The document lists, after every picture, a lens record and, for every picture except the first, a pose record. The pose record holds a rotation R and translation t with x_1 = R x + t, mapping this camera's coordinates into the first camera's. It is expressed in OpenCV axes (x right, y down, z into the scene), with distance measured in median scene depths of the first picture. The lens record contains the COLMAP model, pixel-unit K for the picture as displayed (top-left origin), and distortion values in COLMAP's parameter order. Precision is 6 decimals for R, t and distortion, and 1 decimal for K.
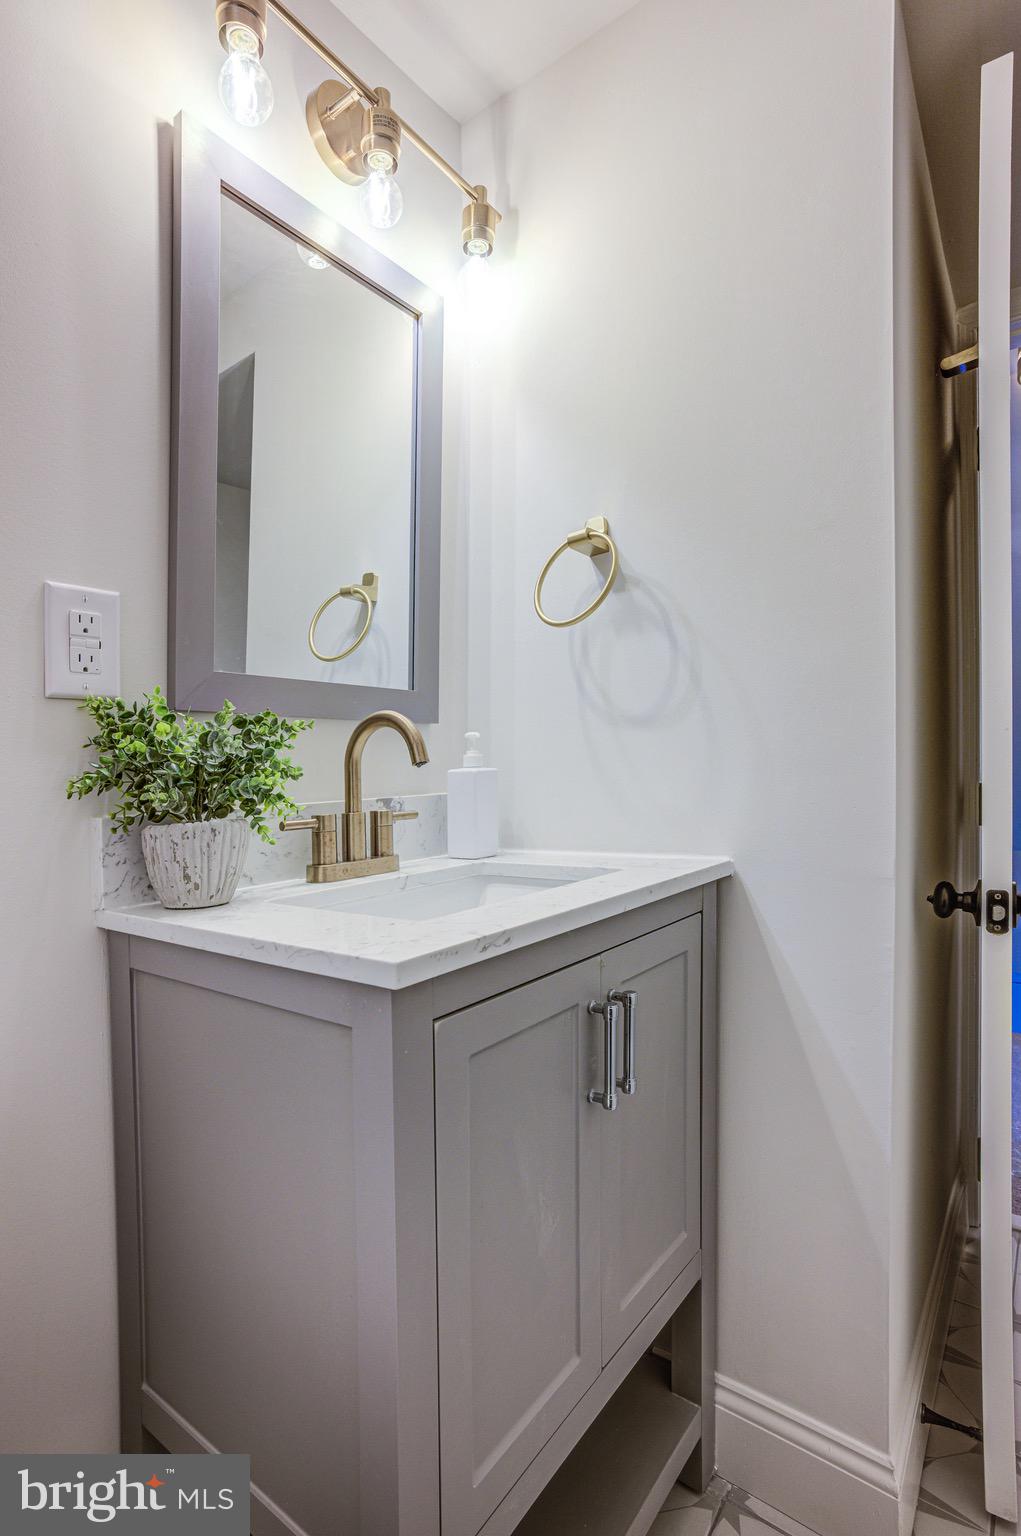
lens RADIAL K [[738.3, 0, 501.9], [0, 738.3, 769.1], [0, 0, 1]] dist [-0.060549, 0.029914]
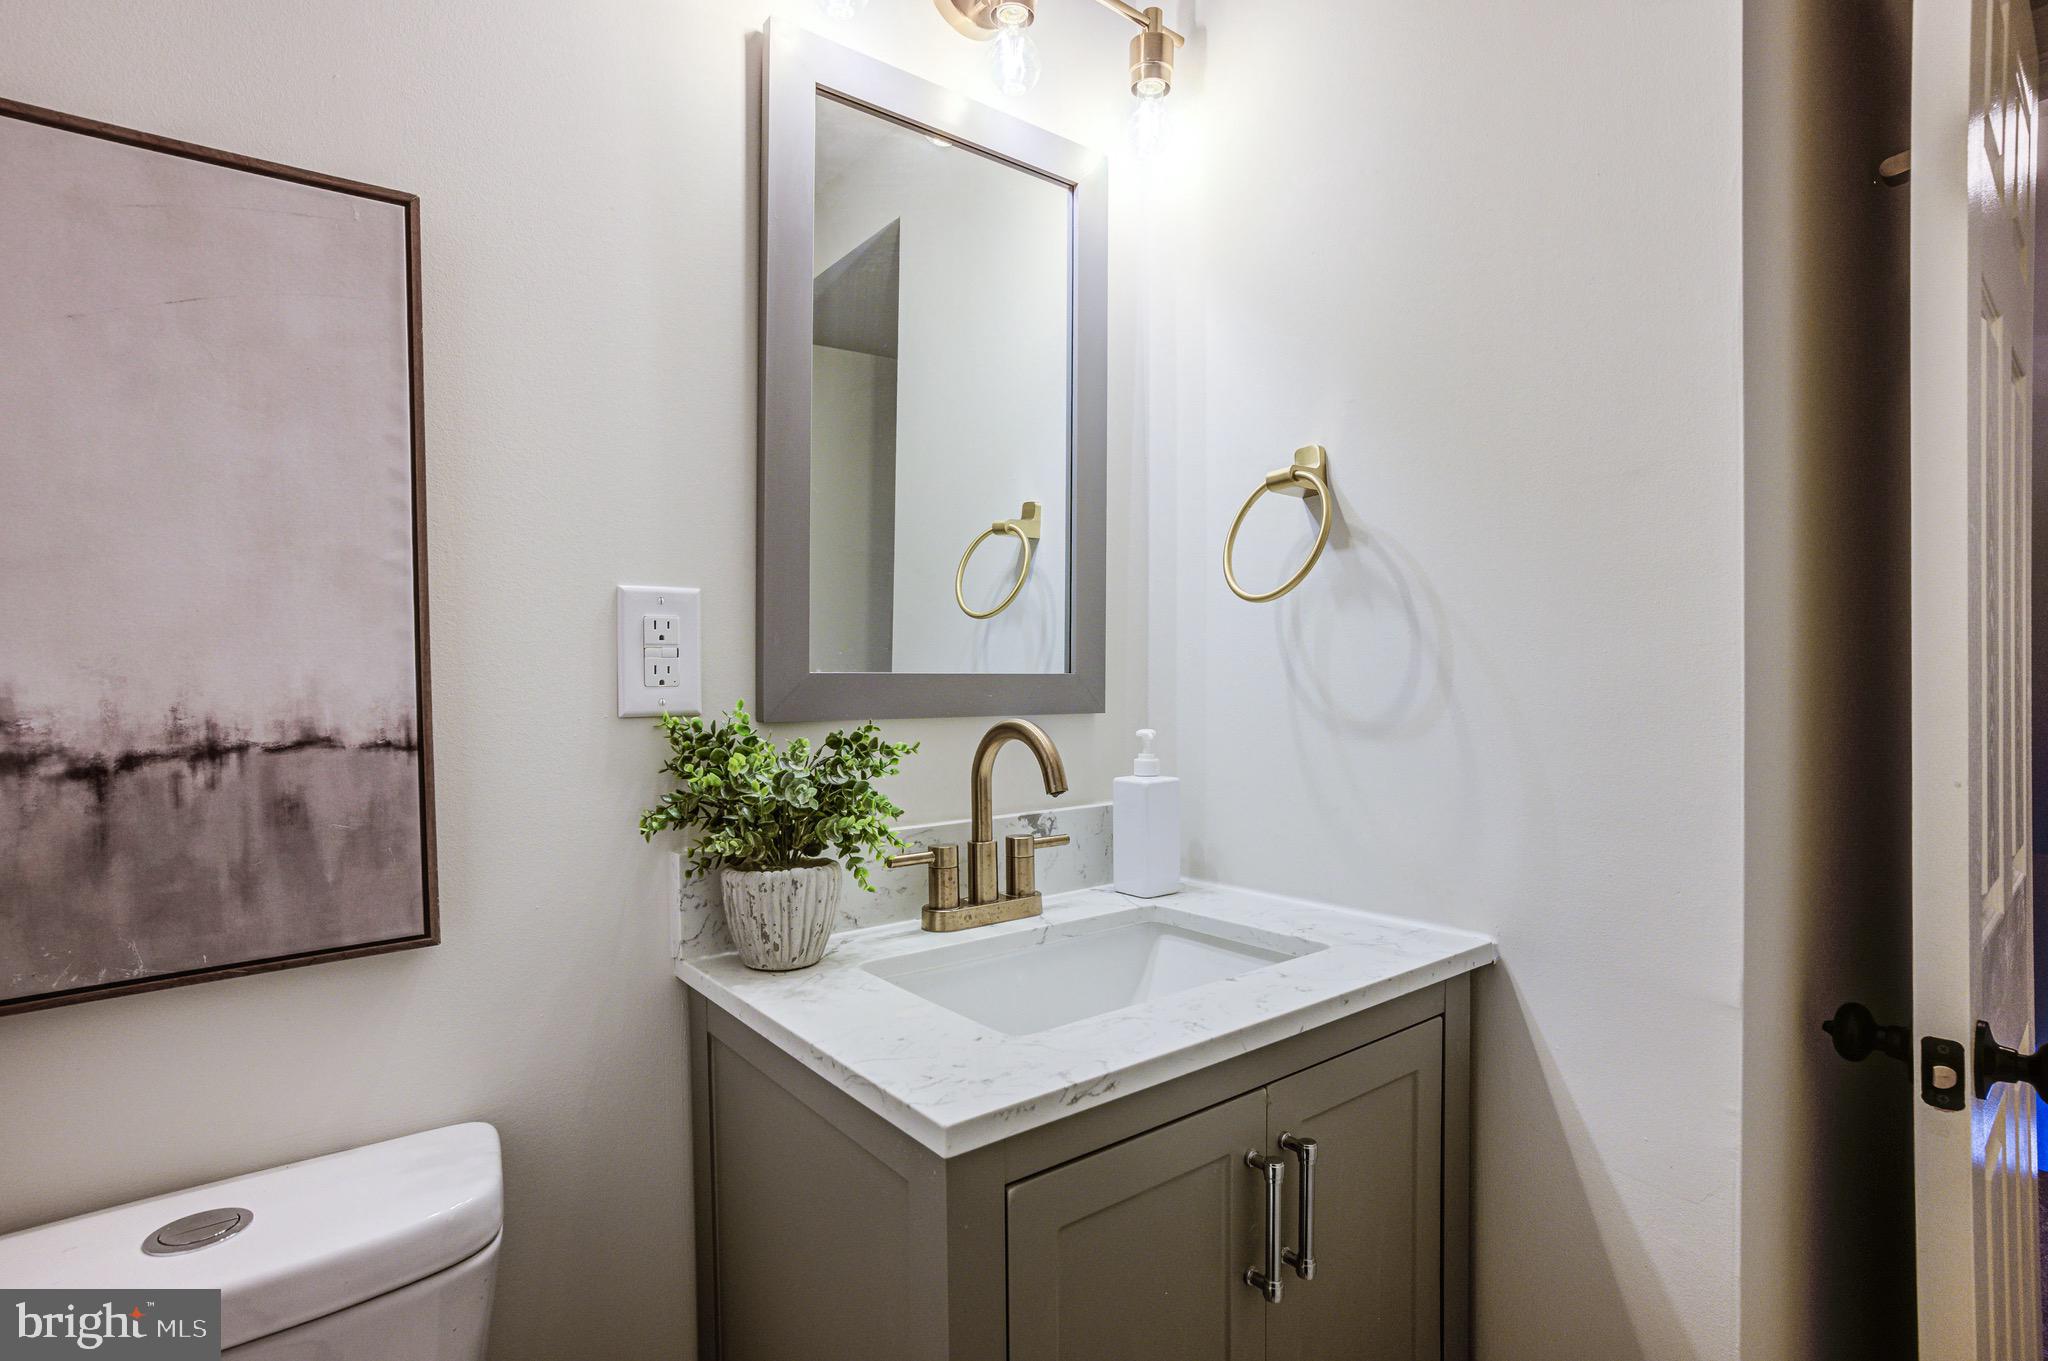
lens RADIAL K [[984.4, 0, 995.8], [0, 984.4, 692.7], [0, 0, 1]] dist [-0.060549, 0.029914]
pose [[0.965610, 0.007524, -0.259885, 0.089501], [-0.008534, 0.999960, -0.002760, -0.102321], [0.259854, 0.004883, 0.965636, -0.013361]]
